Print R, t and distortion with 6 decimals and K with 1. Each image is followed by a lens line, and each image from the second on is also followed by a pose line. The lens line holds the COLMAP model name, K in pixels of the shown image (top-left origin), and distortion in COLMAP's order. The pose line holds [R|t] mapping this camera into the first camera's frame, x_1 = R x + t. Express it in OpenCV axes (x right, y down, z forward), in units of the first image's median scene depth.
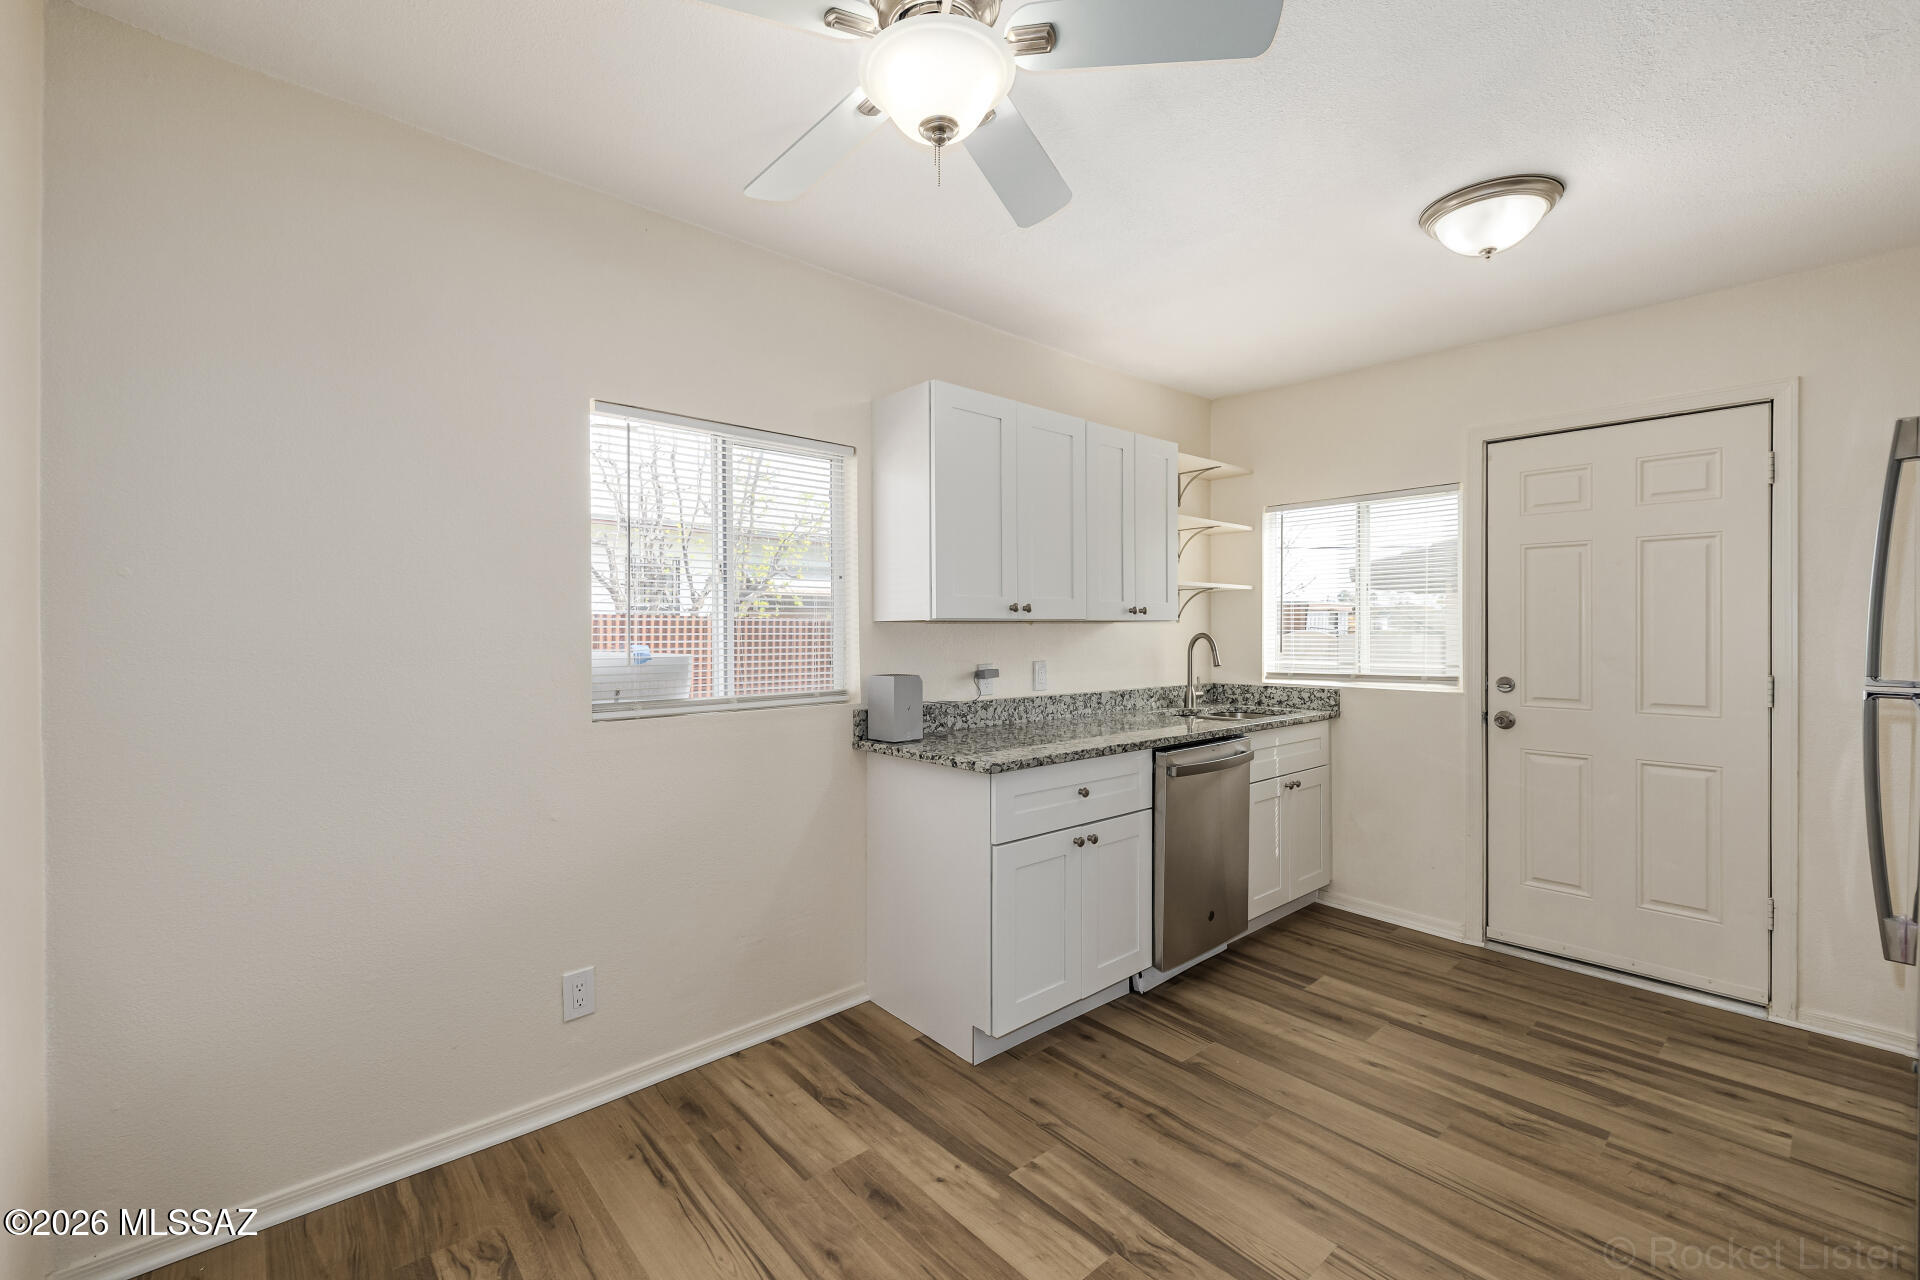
lens RADIAL K [[808.1, 0, 959.2], [0, 808.1, 631.6], [0, 0, 1]] dist [0.000339, -0.000412]
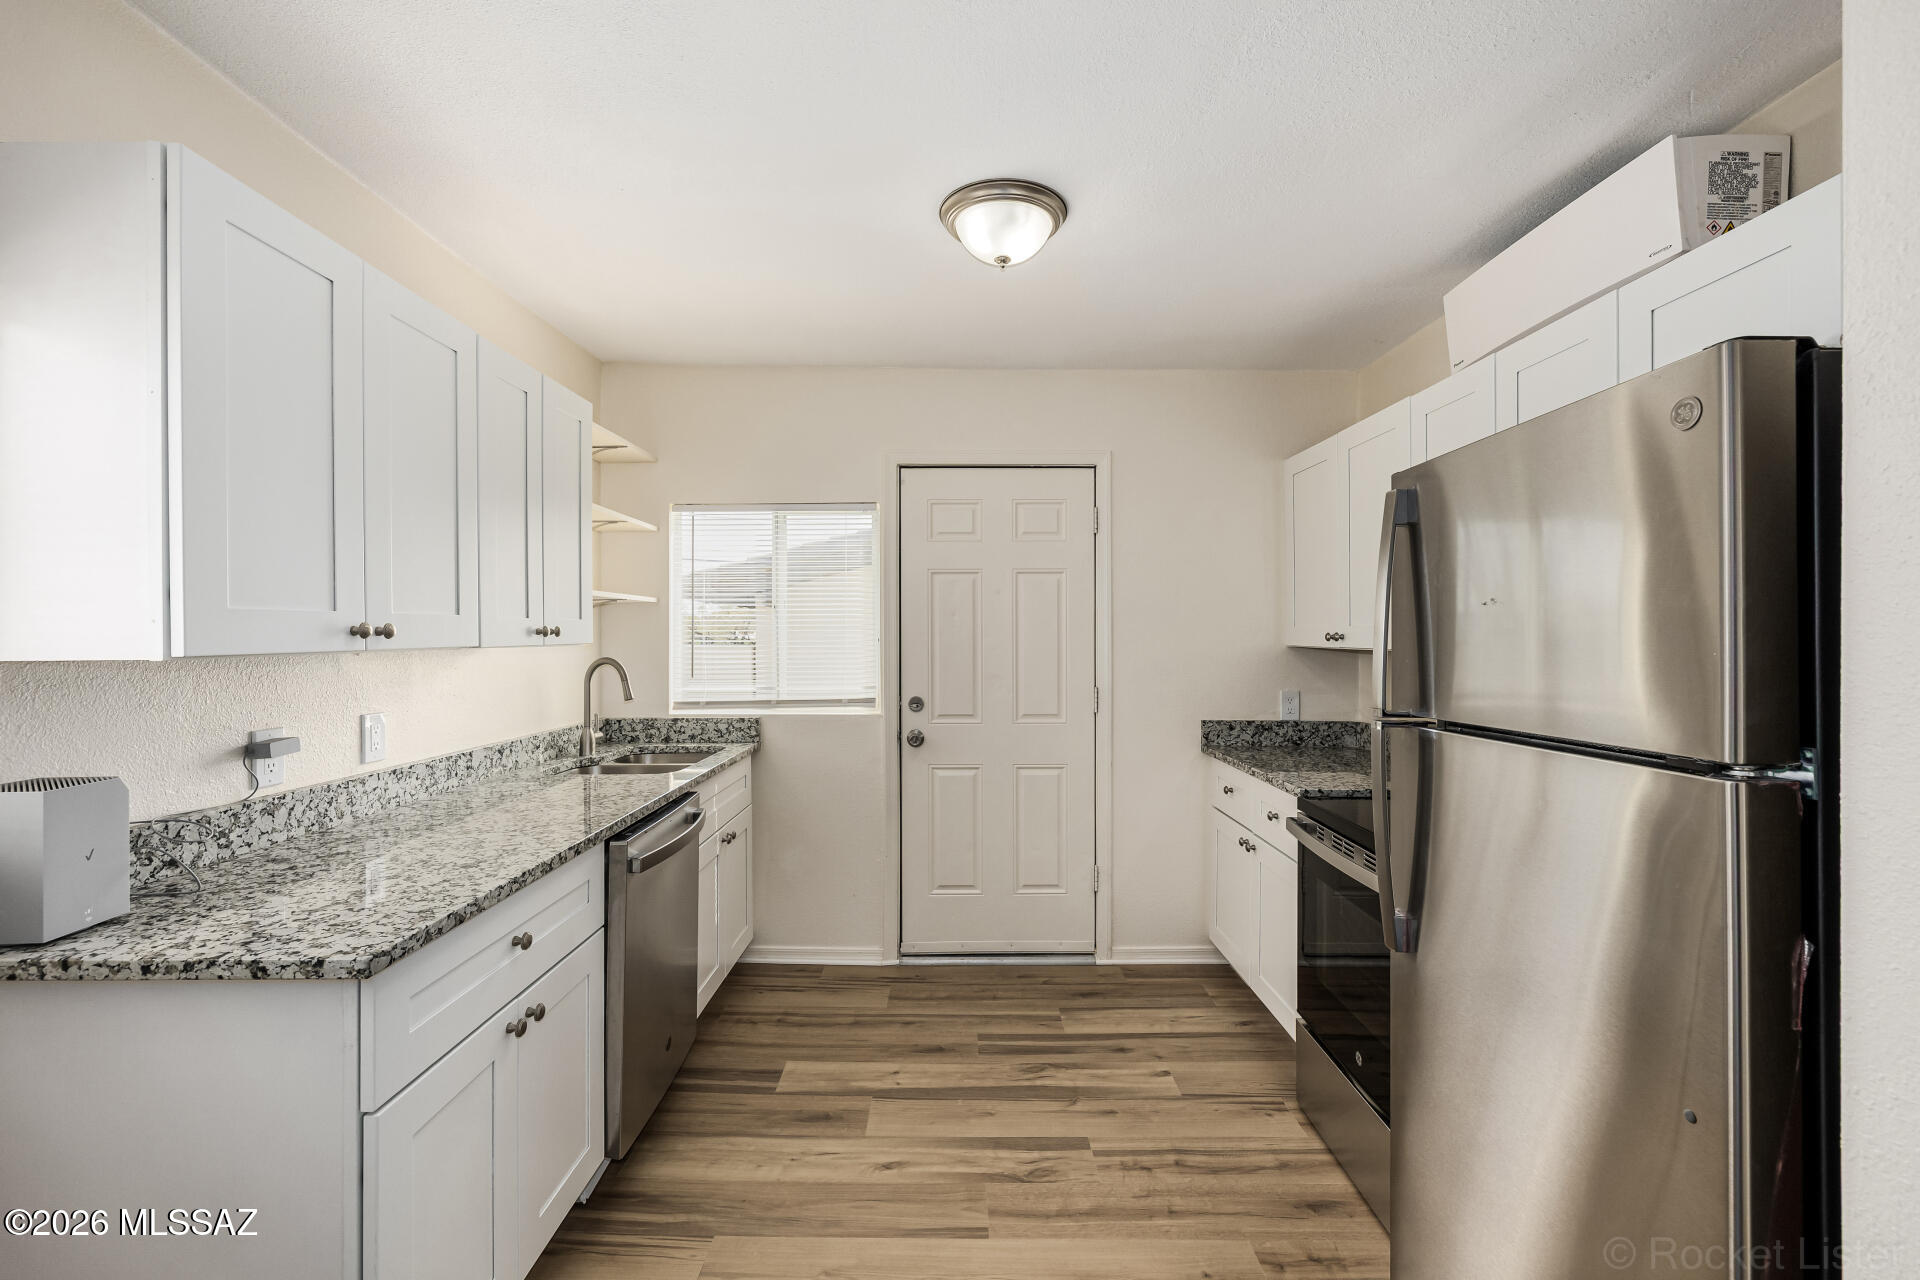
lens RADIAL K [[808.1, 0, 949.8], [0, 808.1, 635.2], [0, 0, 1]] dist [0.000339, -0.000412]
pose [[0.672856, -0.000962, 0.739773, -0.067621], [0.003372, 0.999993, -0.001768, -0.023442], [-0.739766, 0.003684, 0.672855, 0.322804]]
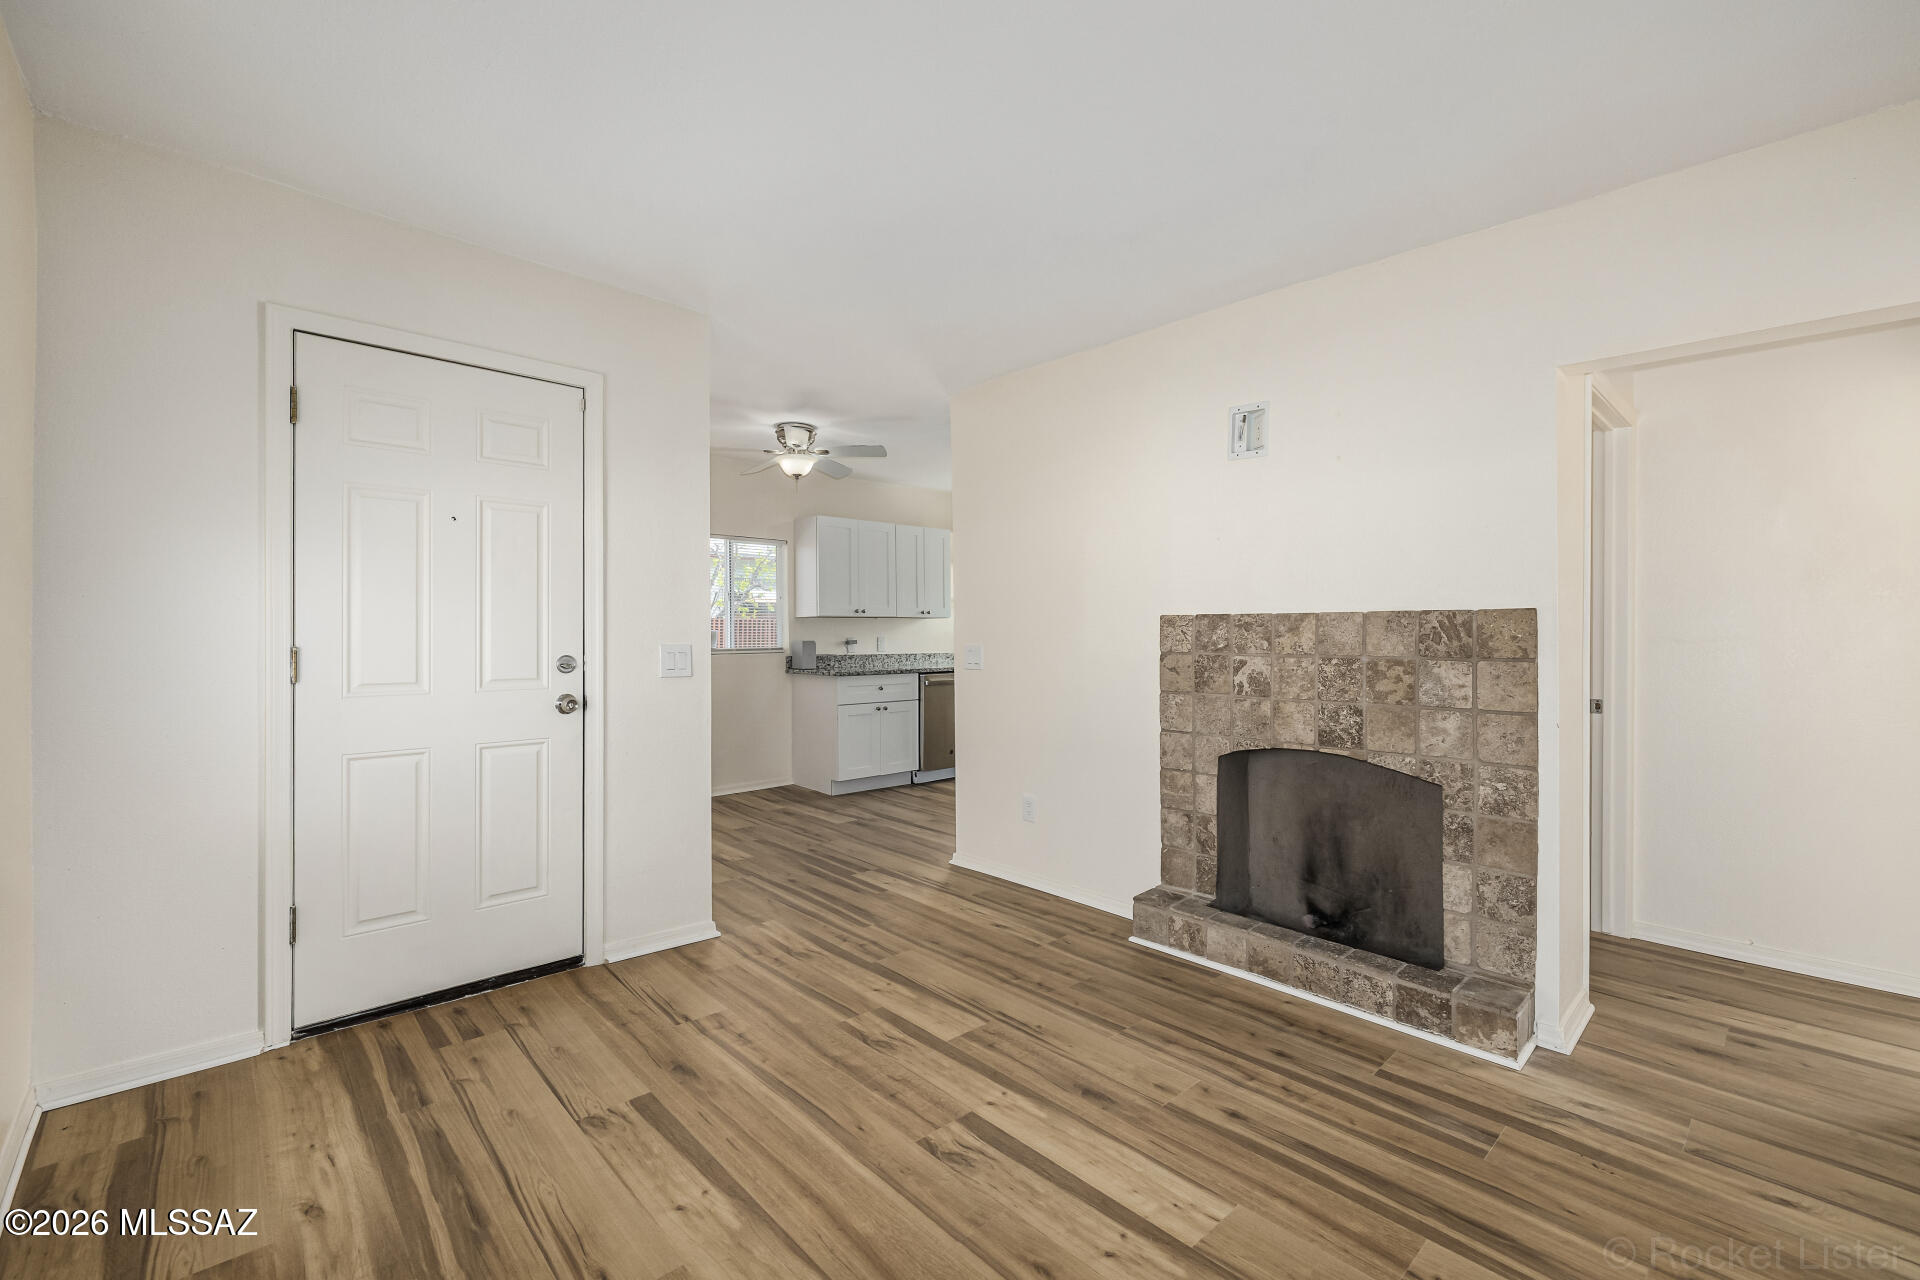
lens RADIAL K [[808.1, 0, 958.9], [0, 808.1, 634.8], [0, 0, 1]] dist [0.000339, -0.000412]
pose [[0.999737, -0.004994, 0.022377, 0.297832], [0.004991, 0.999988, 0.000188, 0.036335], [-0.022378, -0.000076, 0.999750, -1.260222]]
